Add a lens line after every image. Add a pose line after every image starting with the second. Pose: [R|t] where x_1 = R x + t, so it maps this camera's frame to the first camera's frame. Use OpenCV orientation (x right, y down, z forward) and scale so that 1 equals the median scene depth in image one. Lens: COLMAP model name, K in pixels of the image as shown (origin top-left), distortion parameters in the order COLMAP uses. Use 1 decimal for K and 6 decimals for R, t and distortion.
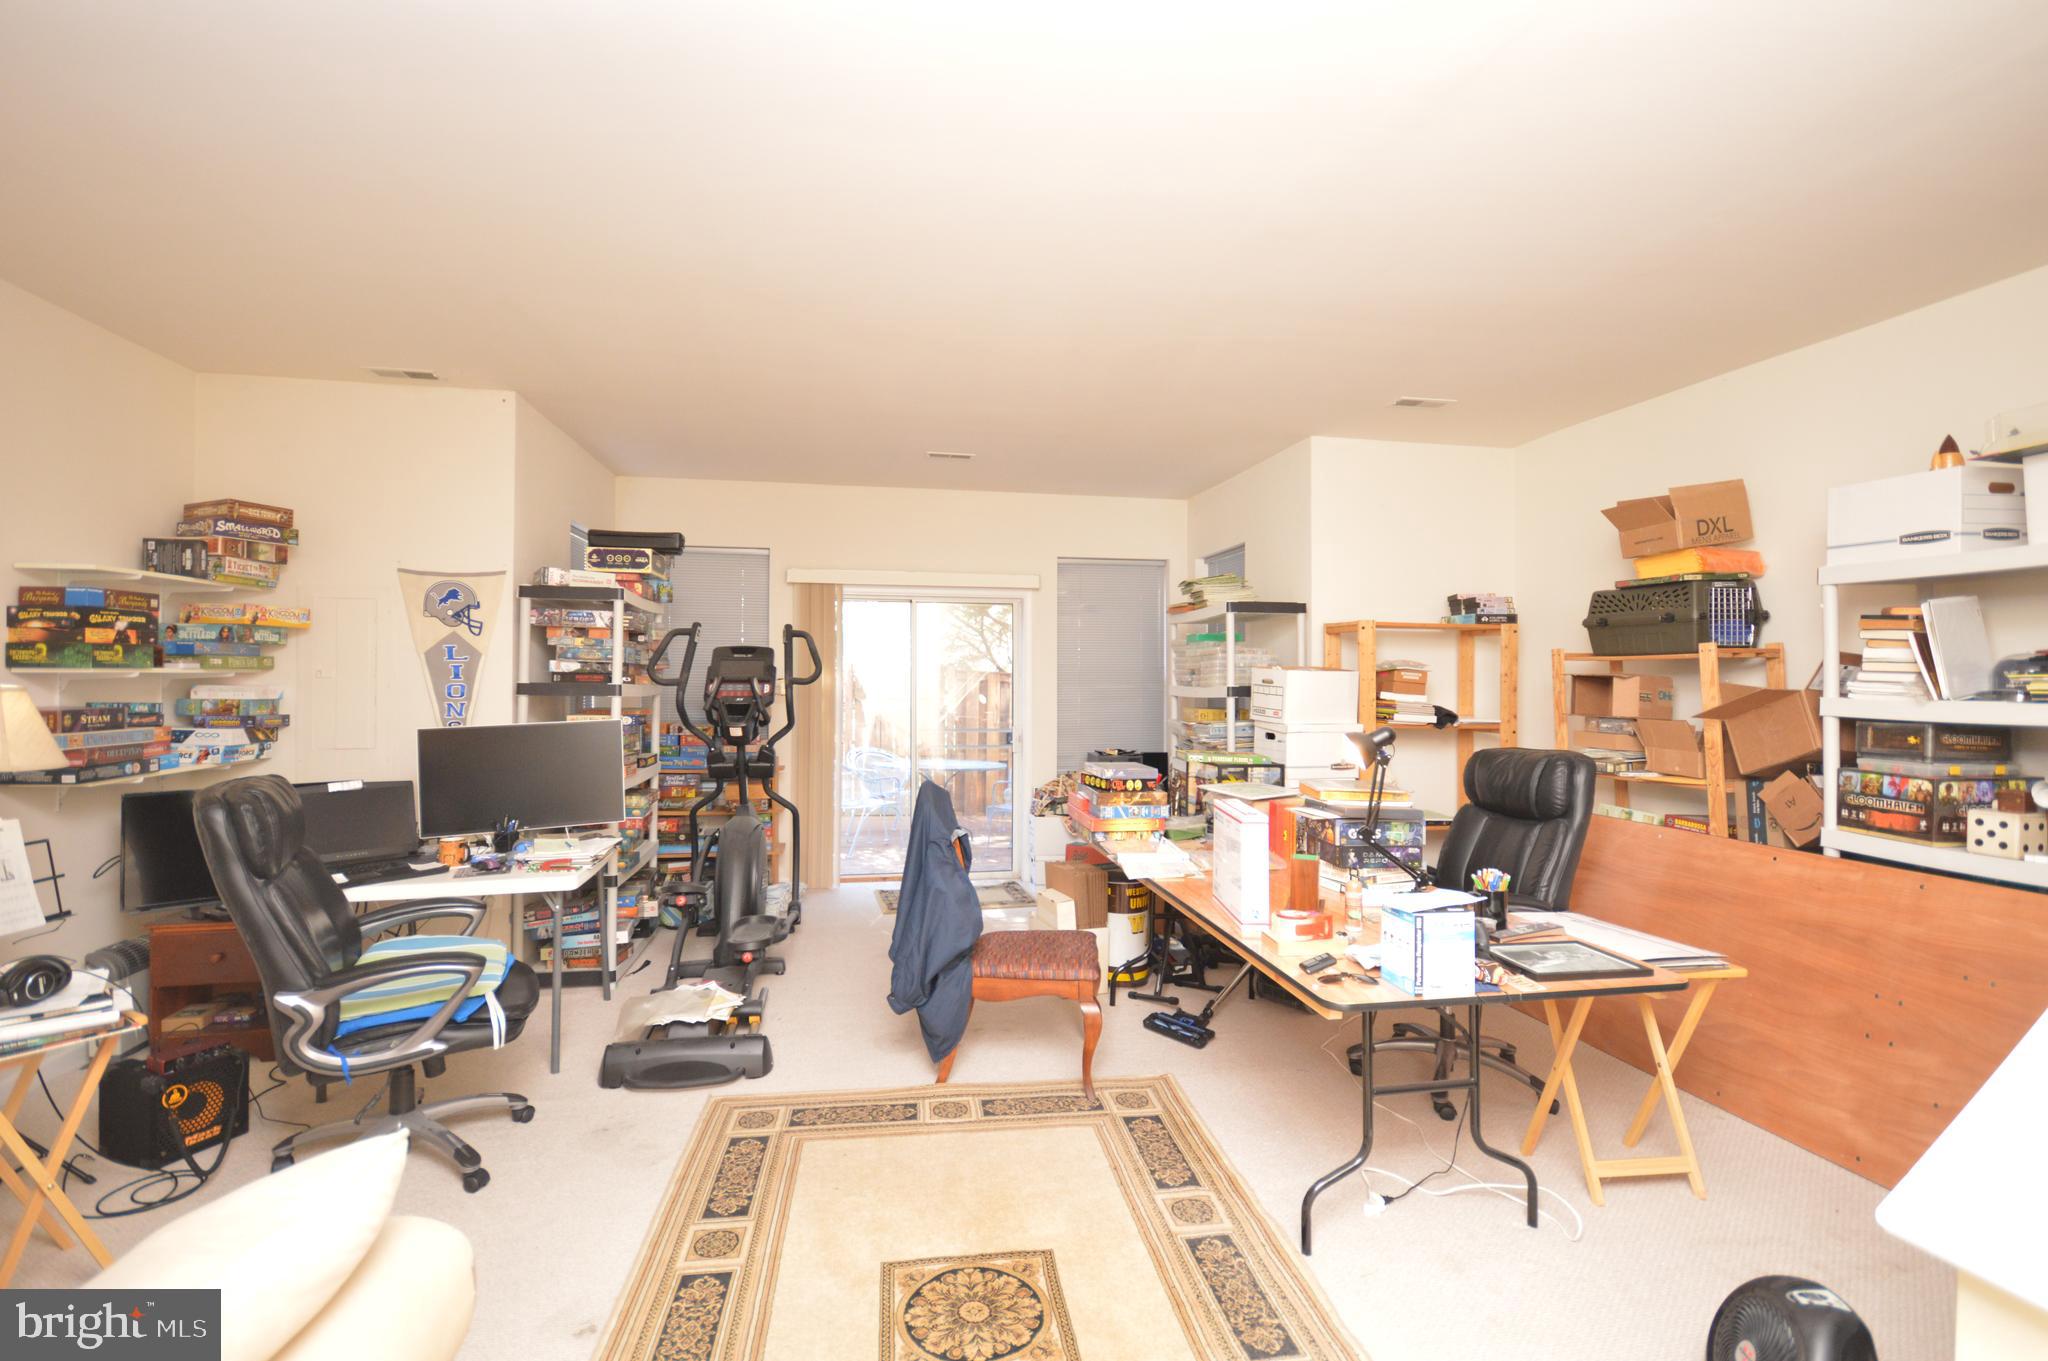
lens RADIAL K [[909.9, 0, 1009.2], [0, 909.9, 676.3], [0, 0, 1]] dist [0.007326, -0.010089]
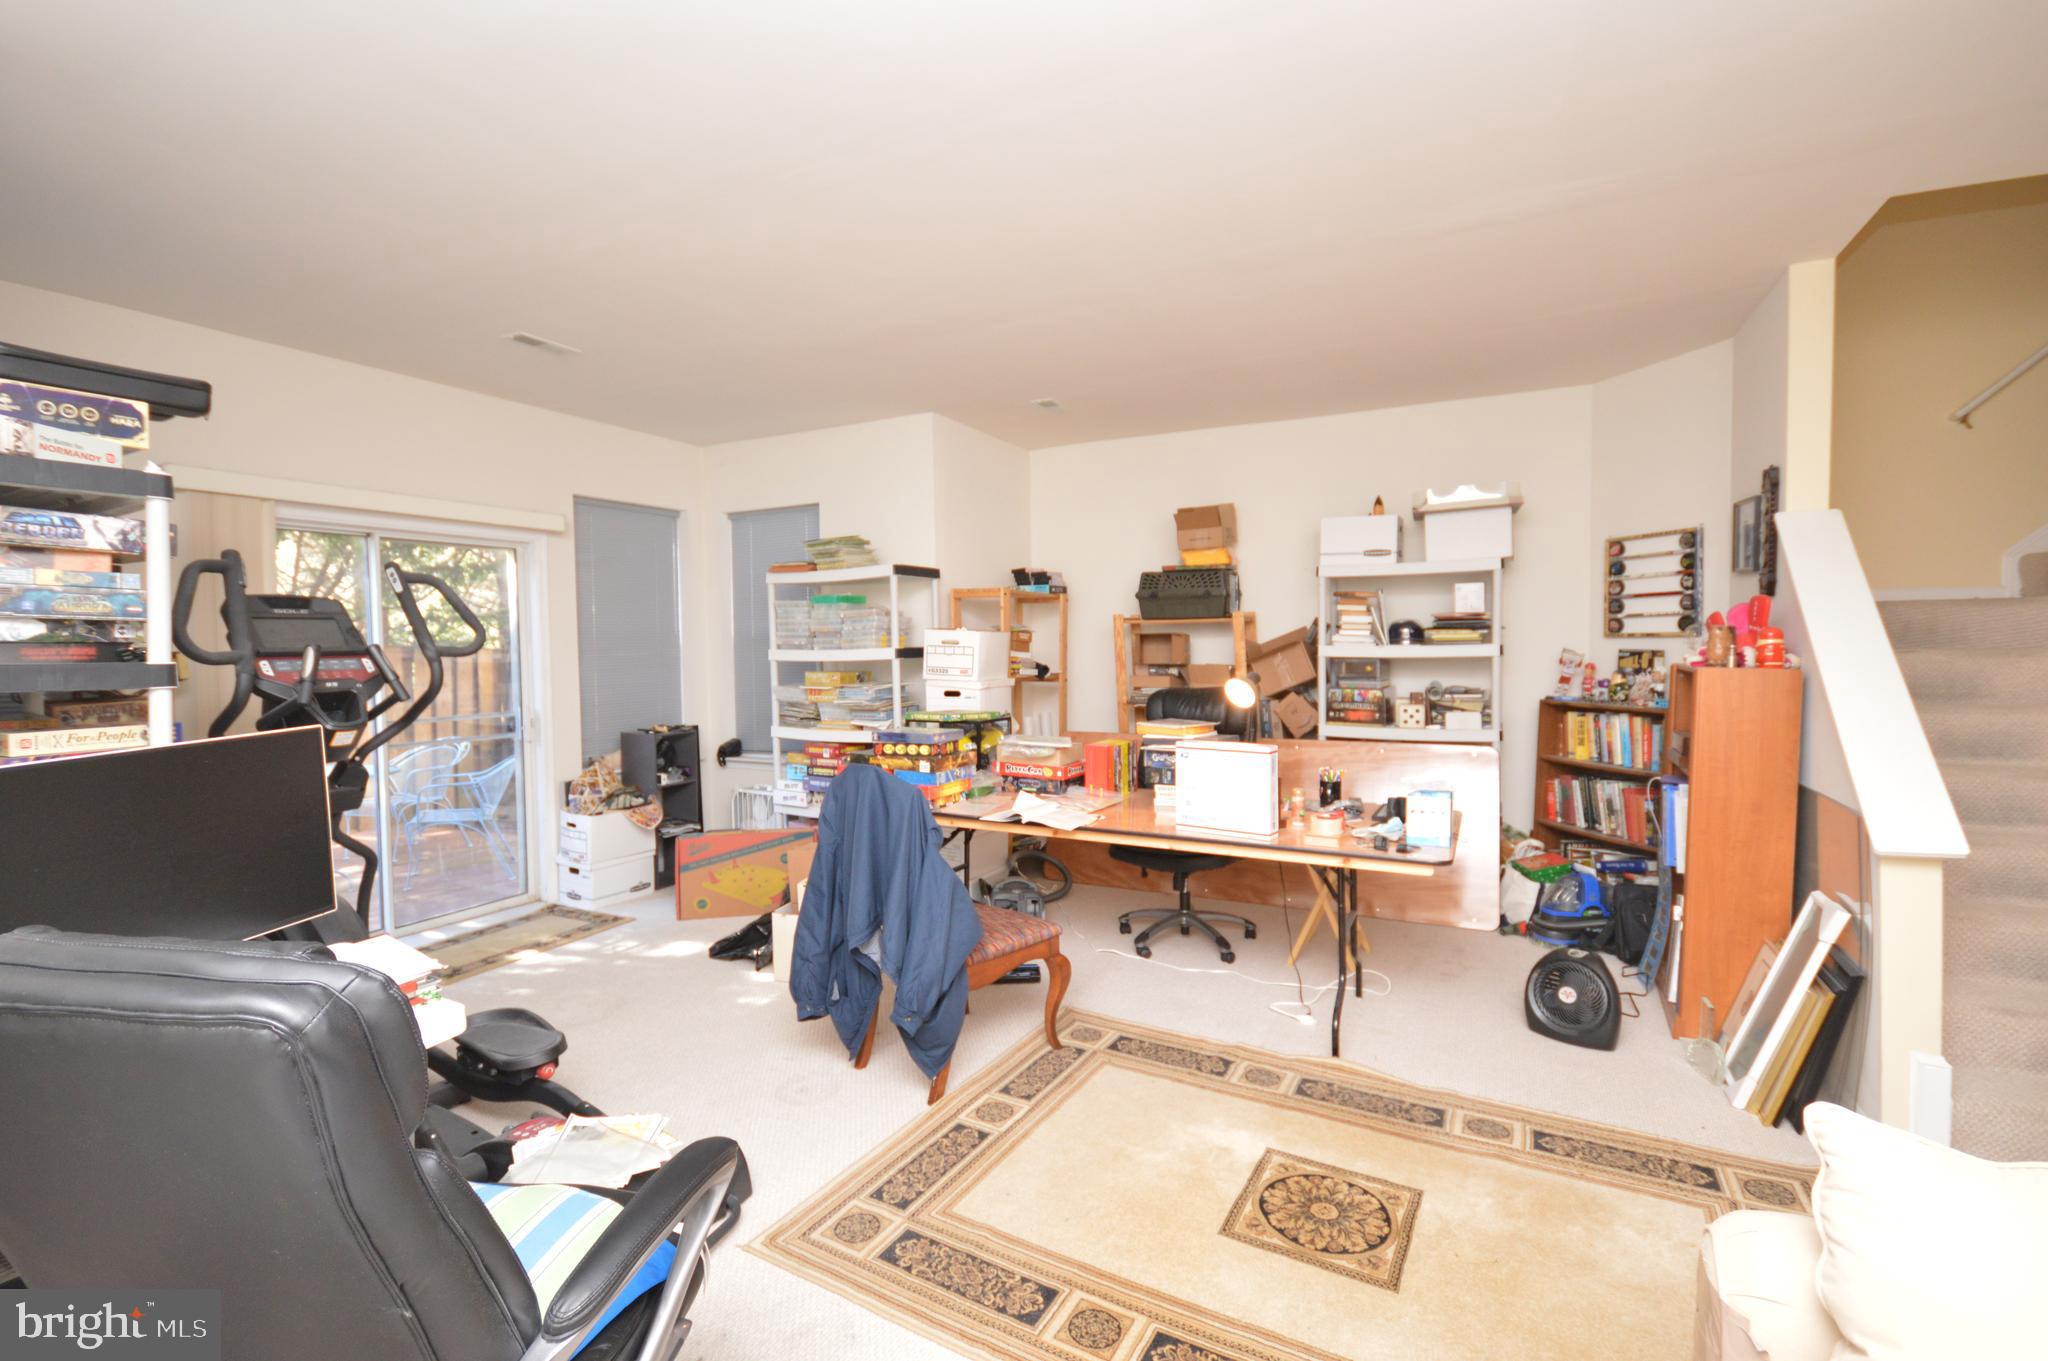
lens RADIAL K [[909.9, 0, 1017.1], [0, 909.9, 679.1], [0, 0, 1]] dist [0.007326, -0.010089]
pose [[0.609665, -0.046037, 0.791321, -0.581674], [0.012972, 0.998758, 0.048110, -0.001588], [-0.792553, -0.019066, 0.609505, 0.333493]]
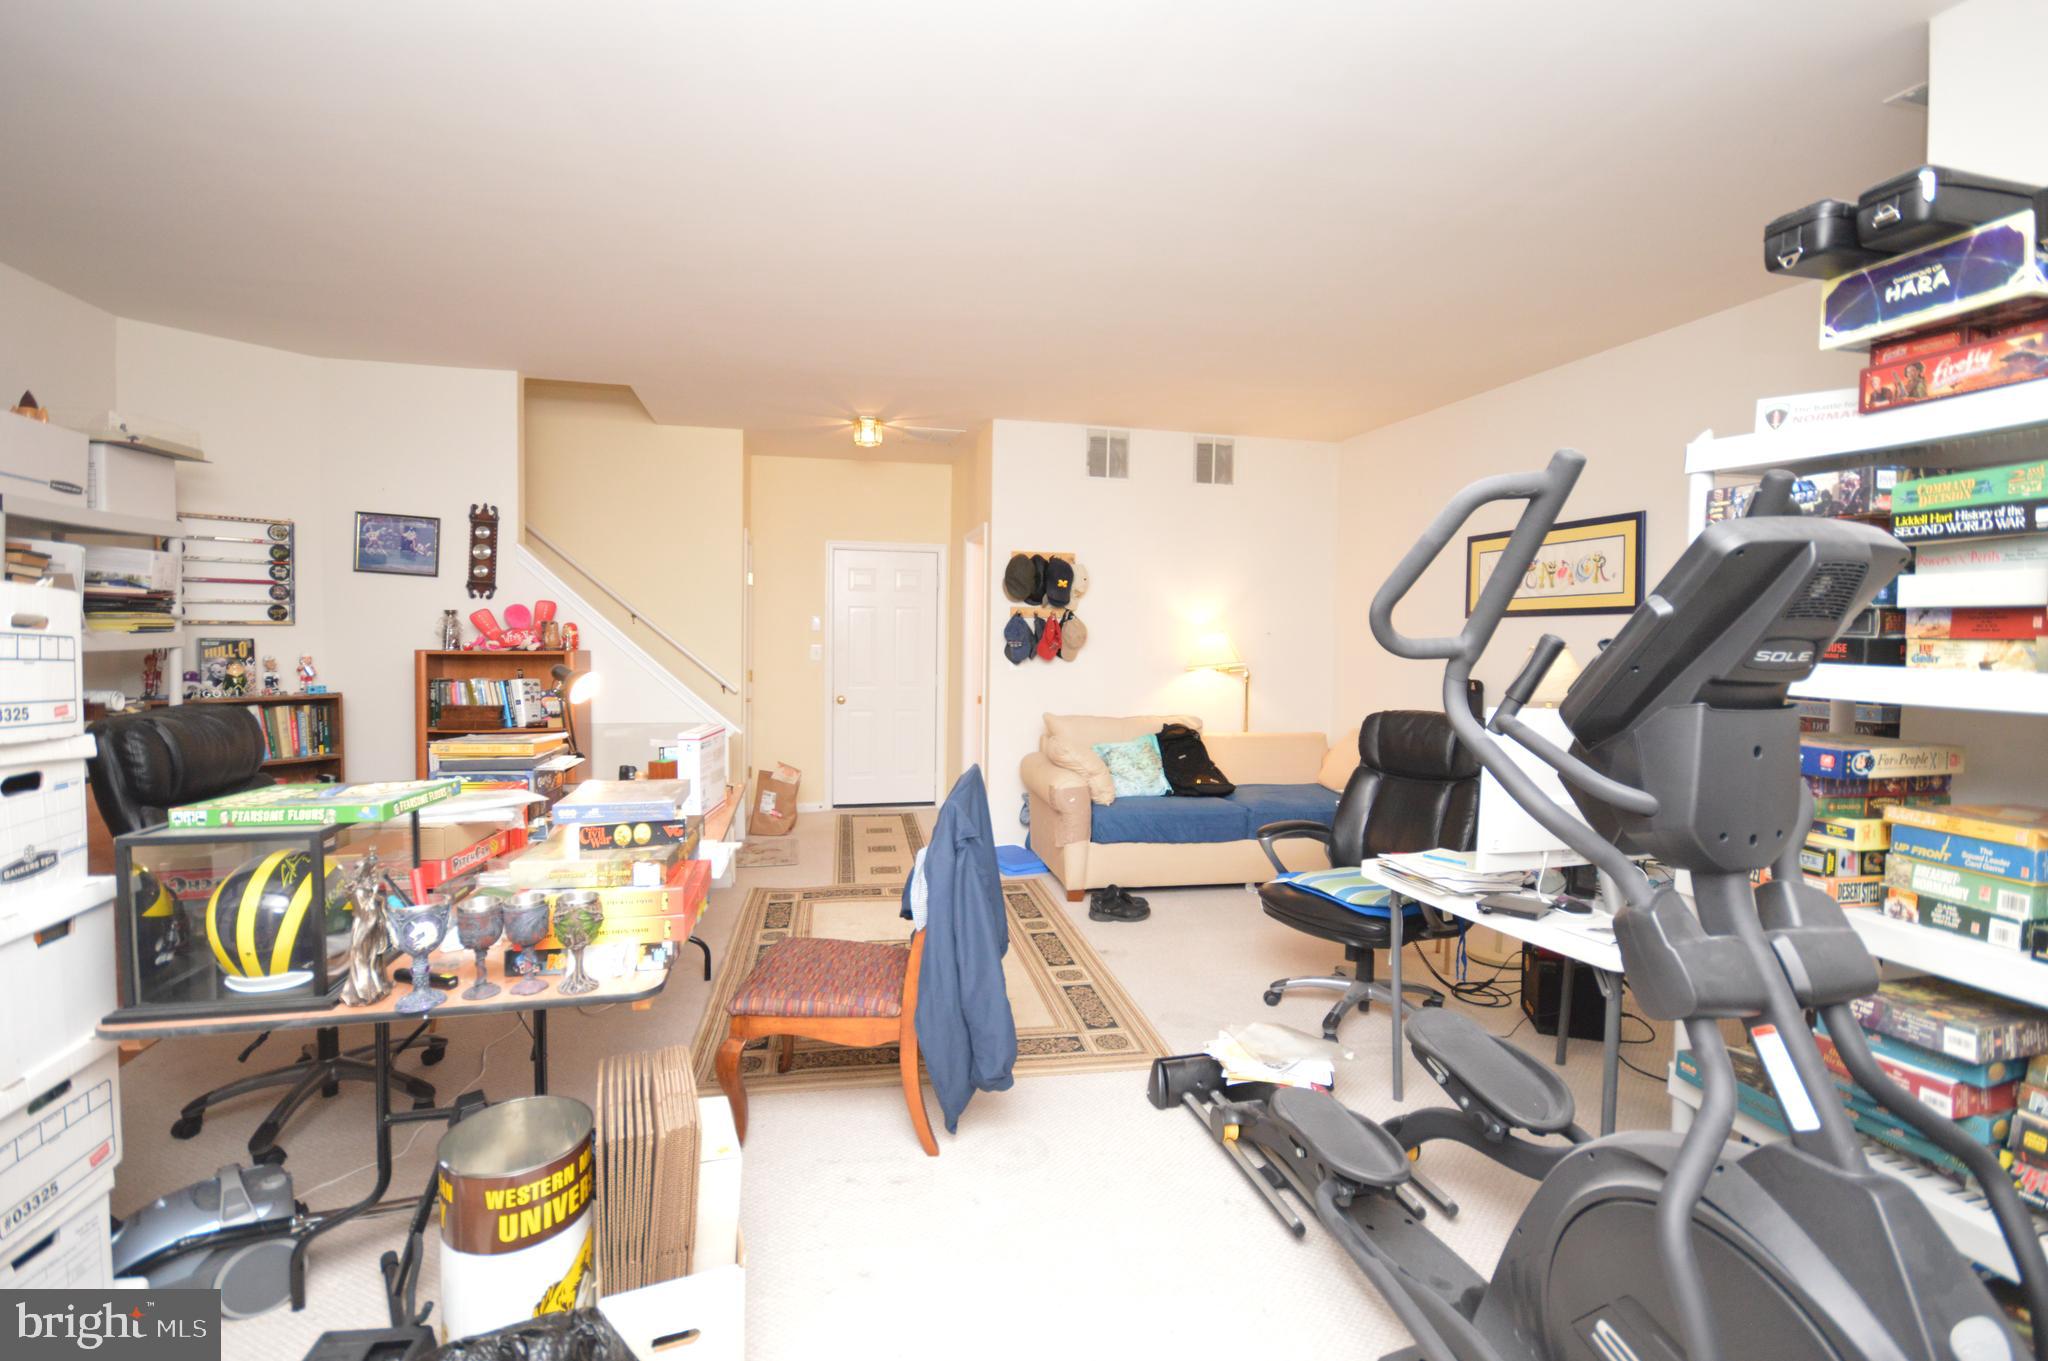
lens RADIAL K [[909.9, 0, 1022.7], [0, 909.9, 677.5], [0, 0, 1]] dist [0.007326, -0.010089]
pose [[-0.997750, -0.020222, -0.063928, -0.069525], [-0.023083, 0.998750, 0.044343, 0.003476], [0.062952, 0.045719, -0.996969, 1.550705]]
